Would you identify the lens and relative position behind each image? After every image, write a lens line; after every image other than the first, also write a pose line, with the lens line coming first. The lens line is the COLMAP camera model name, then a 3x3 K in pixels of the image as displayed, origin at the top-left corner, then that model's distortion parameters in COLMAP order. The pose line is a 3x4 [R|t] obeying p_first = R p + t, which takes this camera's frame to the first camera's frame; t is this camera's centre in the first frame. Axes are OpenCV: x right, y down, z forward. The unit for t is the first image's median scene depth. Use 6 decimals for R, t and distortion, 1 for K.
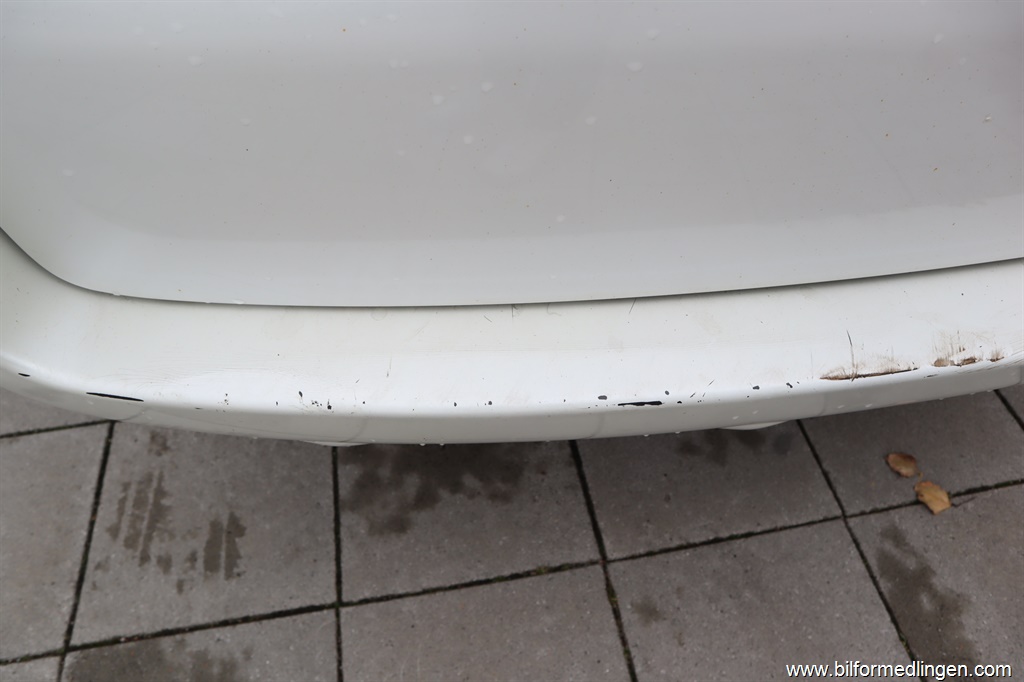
lens RADIAL K [[708.5, 0, 513.7], [0, 708.5, 339.4], [0, 0, 1]] dist [-0.122592, 0.074204]
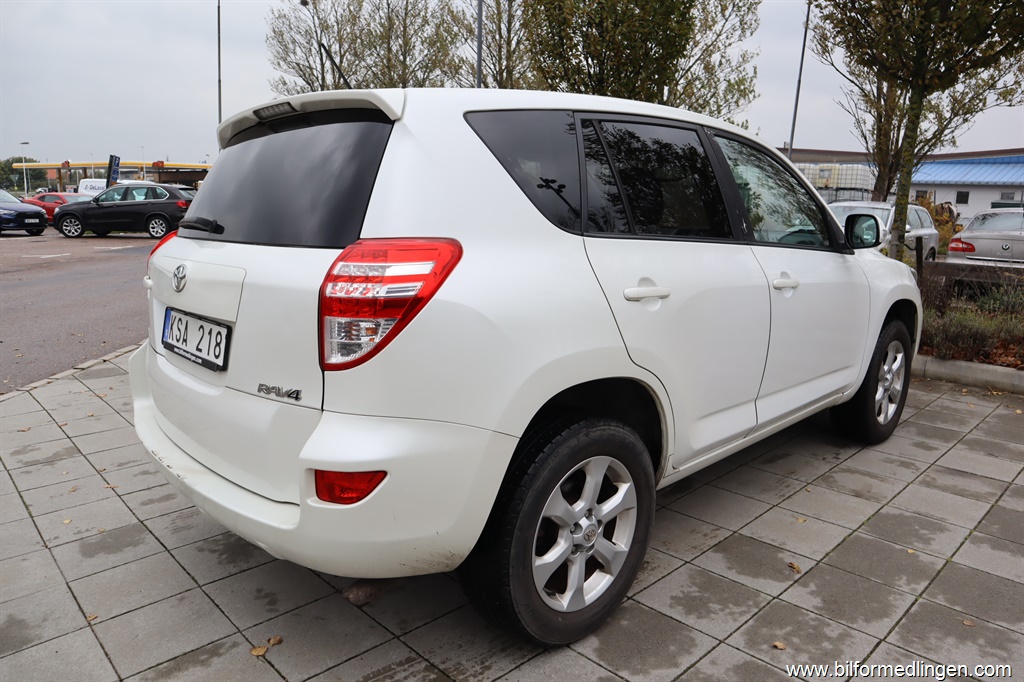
lens RADIAL K [[708.5, 0, 512.1], [0, 708.5, 339.4], [0, 0, 1]] dist [-0.122592, 0.074204]
pose [[0.549883, 0.162310, -0.819320, 2.642578], [-0.635006, 0.718468, -0.283851, -0.350902], [0.542583, 0.676358, 0.498141, -0.265669]]
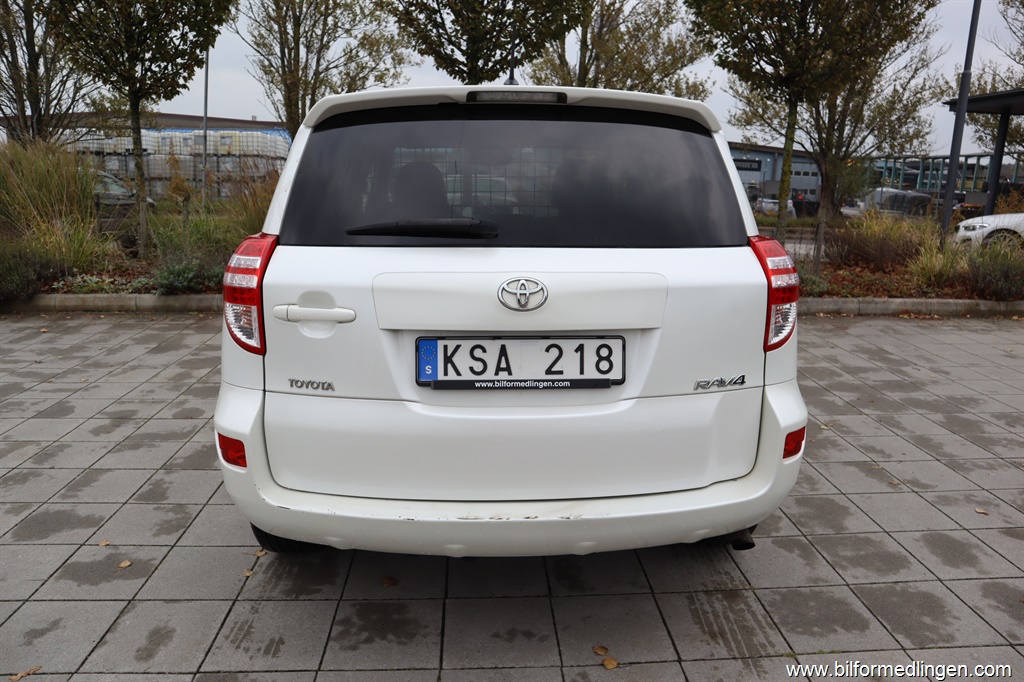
lens RADIAL K [[708.5, 0, 515.2], [0, 708.5, 339.2], [0, 0, 1]] dist [-0.122592, 0.074204]
pose [[0.992617, 0.039917, -0.114532, 0.544813], [-0.099469, 0.808254, -0.580371, 0.686841], [0.069404, 0.587479, 0.806258, -1.265309]]
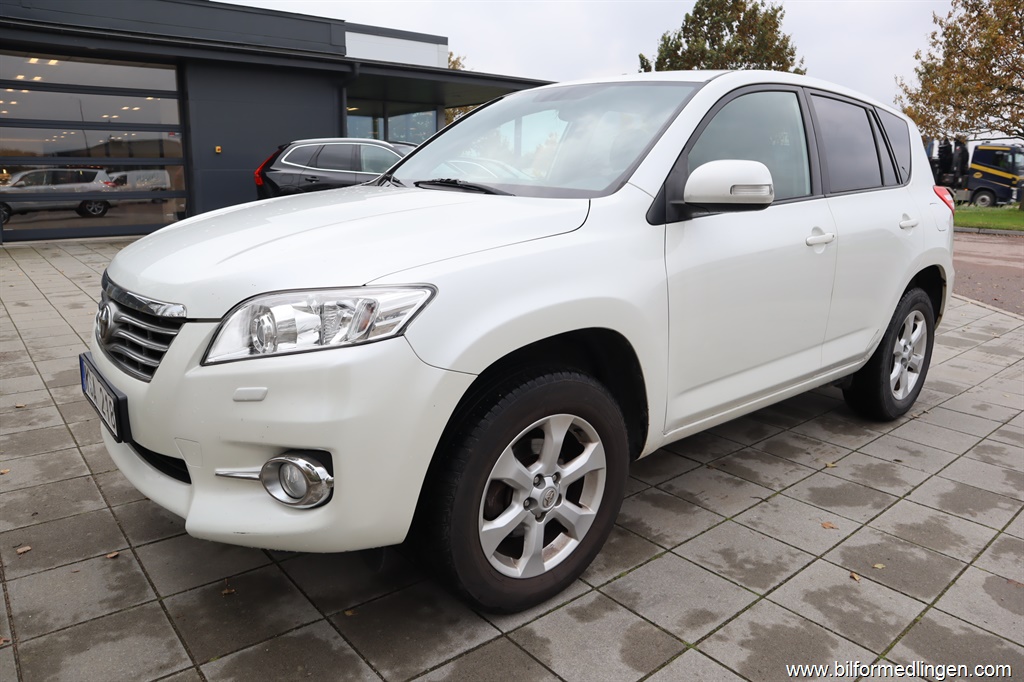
lens RADIAL K [[708.5, 0, 509.8], [0, 708.5, 337.5], [0, 0, 1]] dist [-0.122592, 0.074204]
pose [[-0.497995, -0.212606, 0.840714, -2.693002], [0.642058, 0.561257, 0.522257, -3.796103], [-0.582891, 0.799869, -0.142998, 2.826986]]
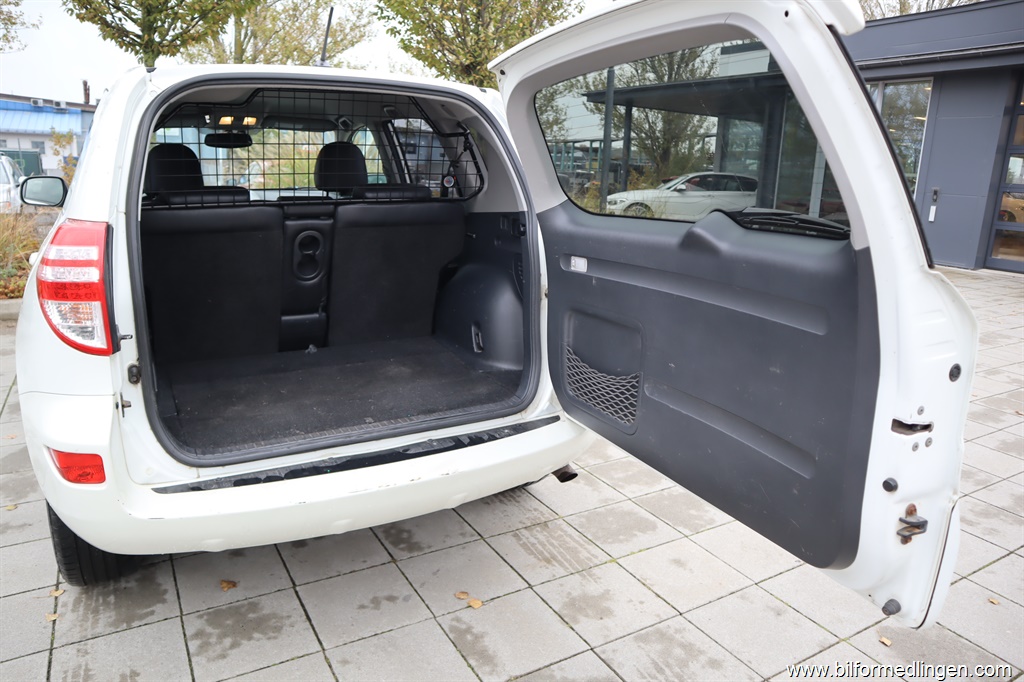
lens RADIAL K [[708.5, 0, 512.4], [0, 708.5, 340.3], [0, 0, 1]] dist [-0.122592, 0.074204]
pose [[0.939555, -0.059228, 0.337237, 0.016056], [0.240775, 0.814559, -0.527751, 0.776931], [-0.243442, 0.577049, 0.779583, -1.321340]]
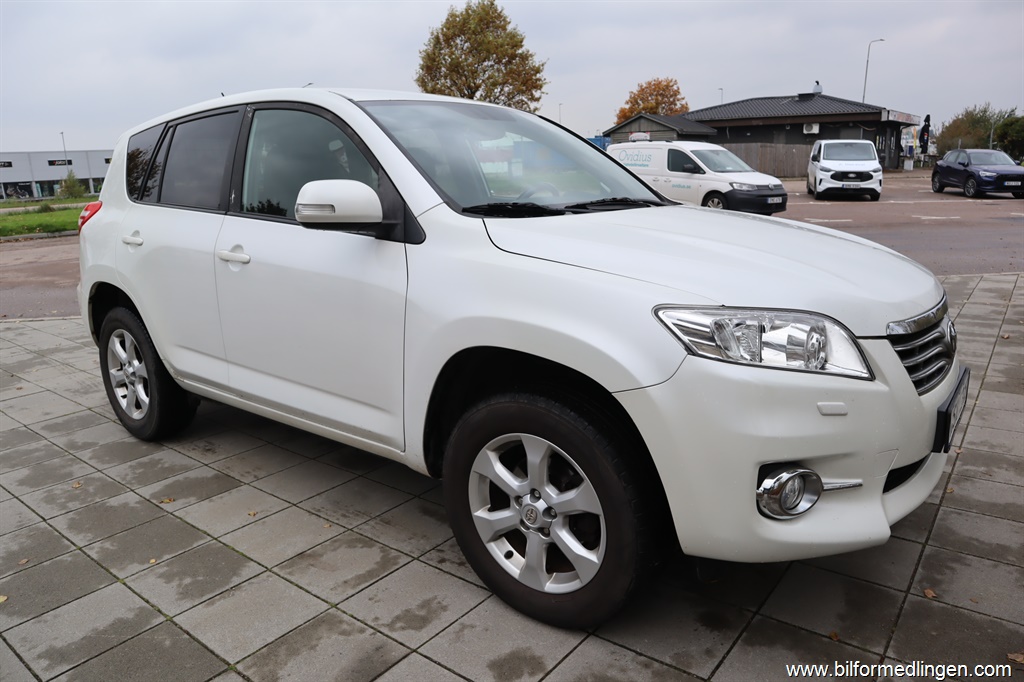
lens RADIAL K [[708.5, 0, 511.9], [0, 708.5, 339.6], [0, 0, 1]] dist [-0.122592, 0.074204]
pose [[-0.743171, 0.170999, -0.646882, 1.920197], [-0.489721, 0.519765, 0.700013, -4.332496], [0.455929, 0.837021, -0.302532, 3.212711]]
